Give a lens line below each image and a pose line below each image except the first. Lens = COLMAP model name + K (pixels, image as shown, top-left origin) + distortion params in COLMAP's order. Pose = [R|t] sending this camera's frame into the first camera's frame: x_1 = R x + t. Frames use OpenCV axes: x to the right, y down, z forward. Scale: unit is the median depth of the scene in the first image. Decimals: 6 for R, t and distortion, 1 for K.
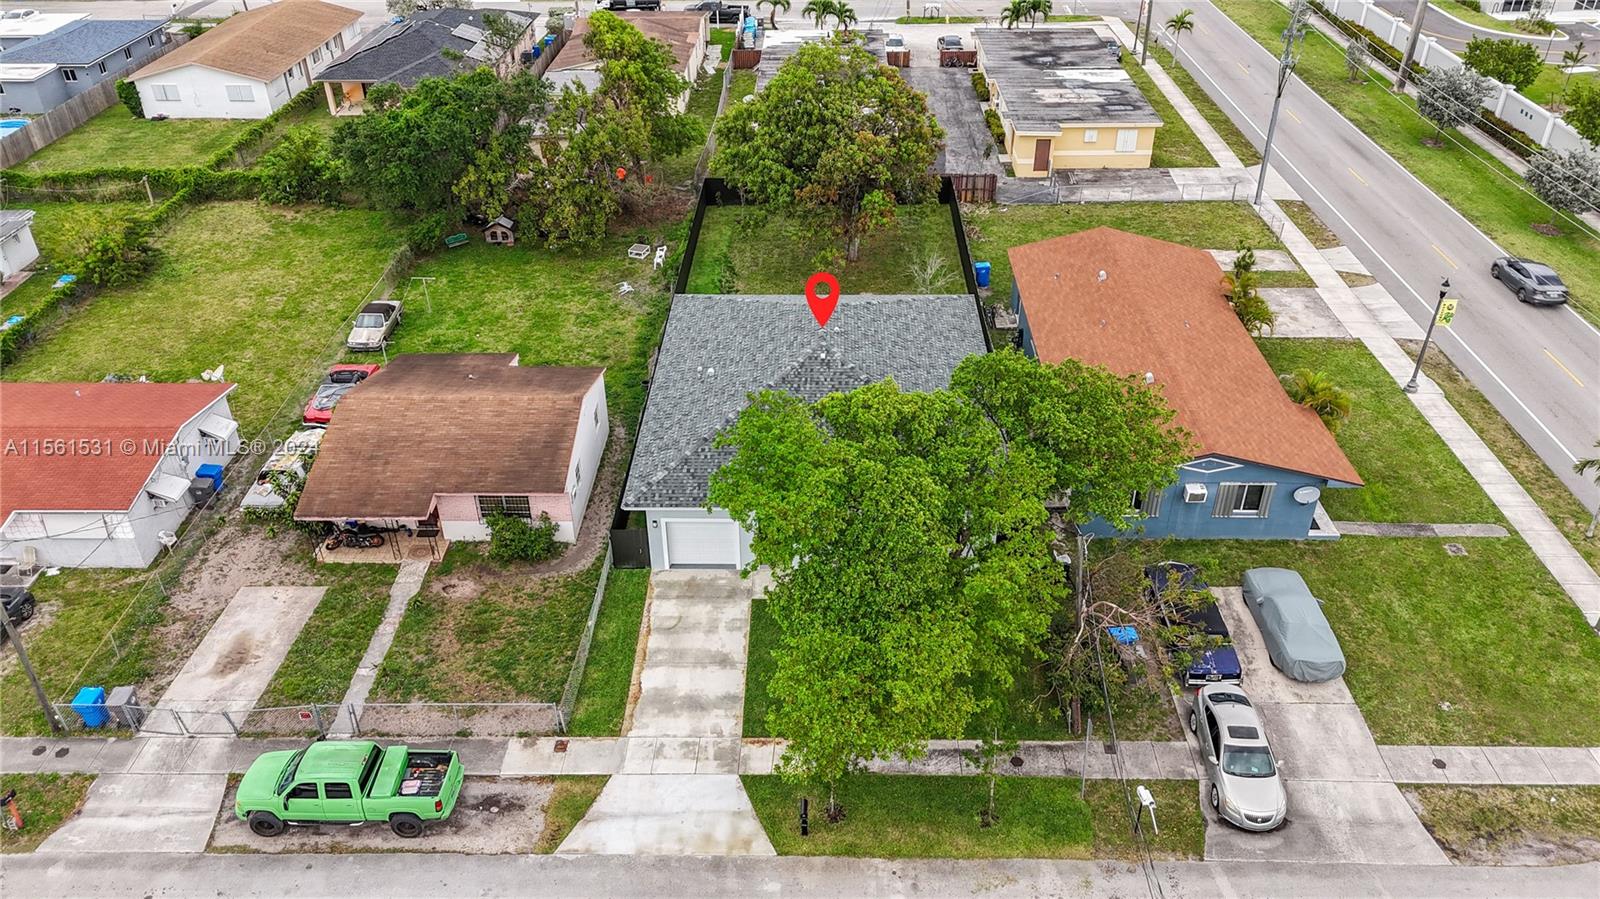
lens RADIAL K [[1175.6, 0, 802.6], [0, 1175.6, 450.4], [0, 0, 1]] dist [0.091614, -0.099343]
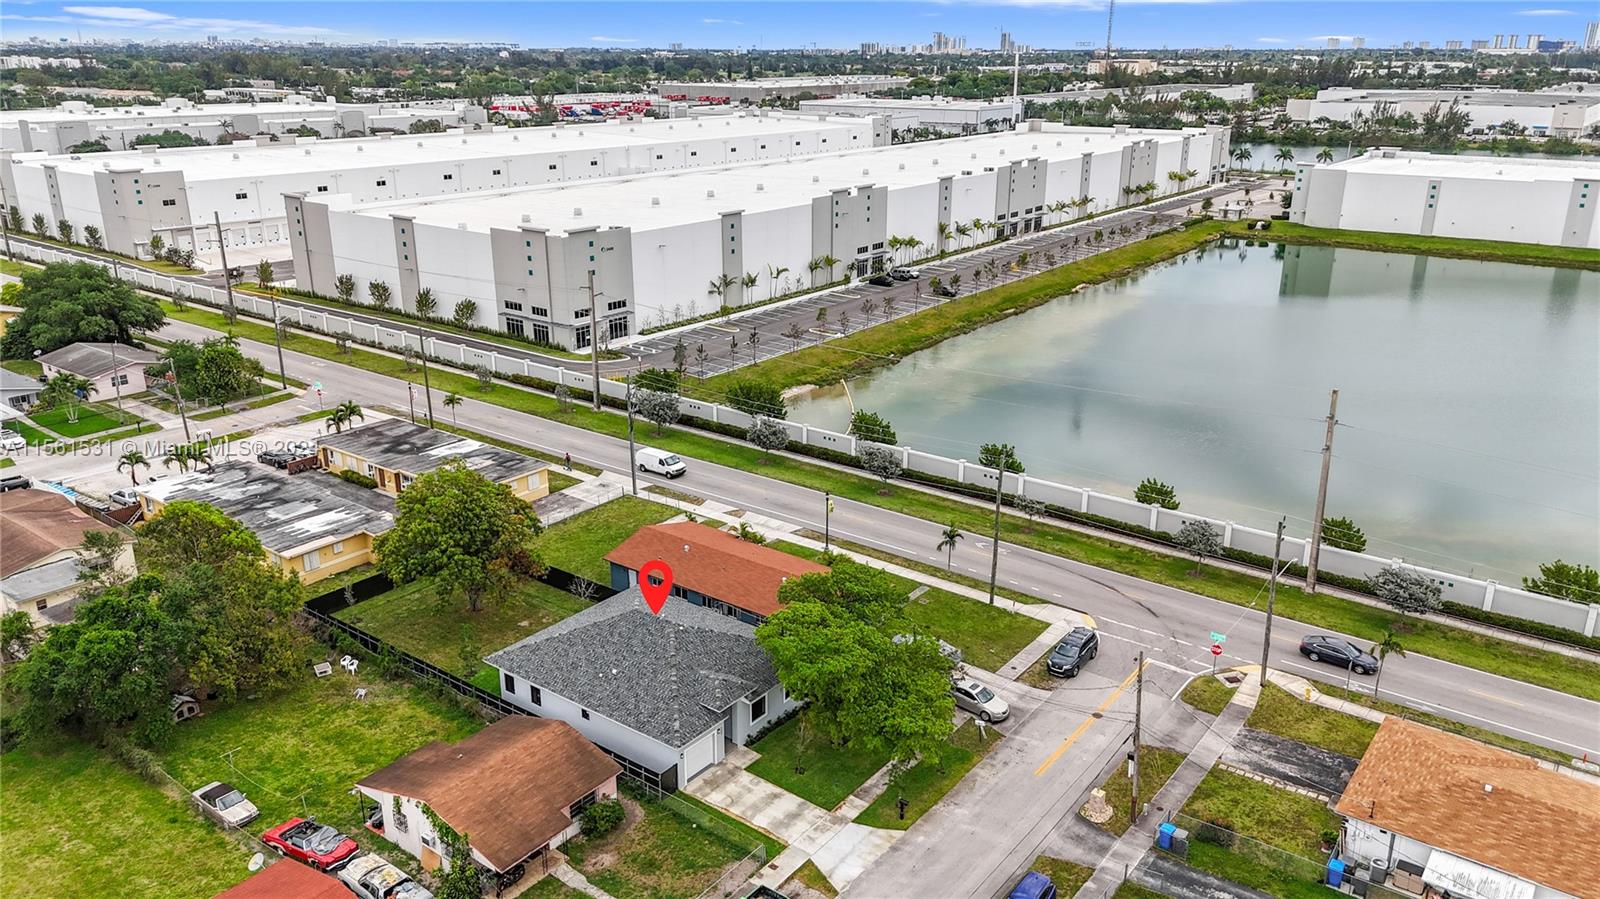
lens RADIAL K [[1175.6, 0, 802.6], [0, 1175.6, 450.4], [0, 0, 1]] dist [0.091614, -0.099343]
pose [[0.588369, -0.251564, 0.768465, -1.018964], [0.435250, 0.899474, -0.038794, -0.155501], [-0.681454, 0.357299, 0.638715, -0.253106]]
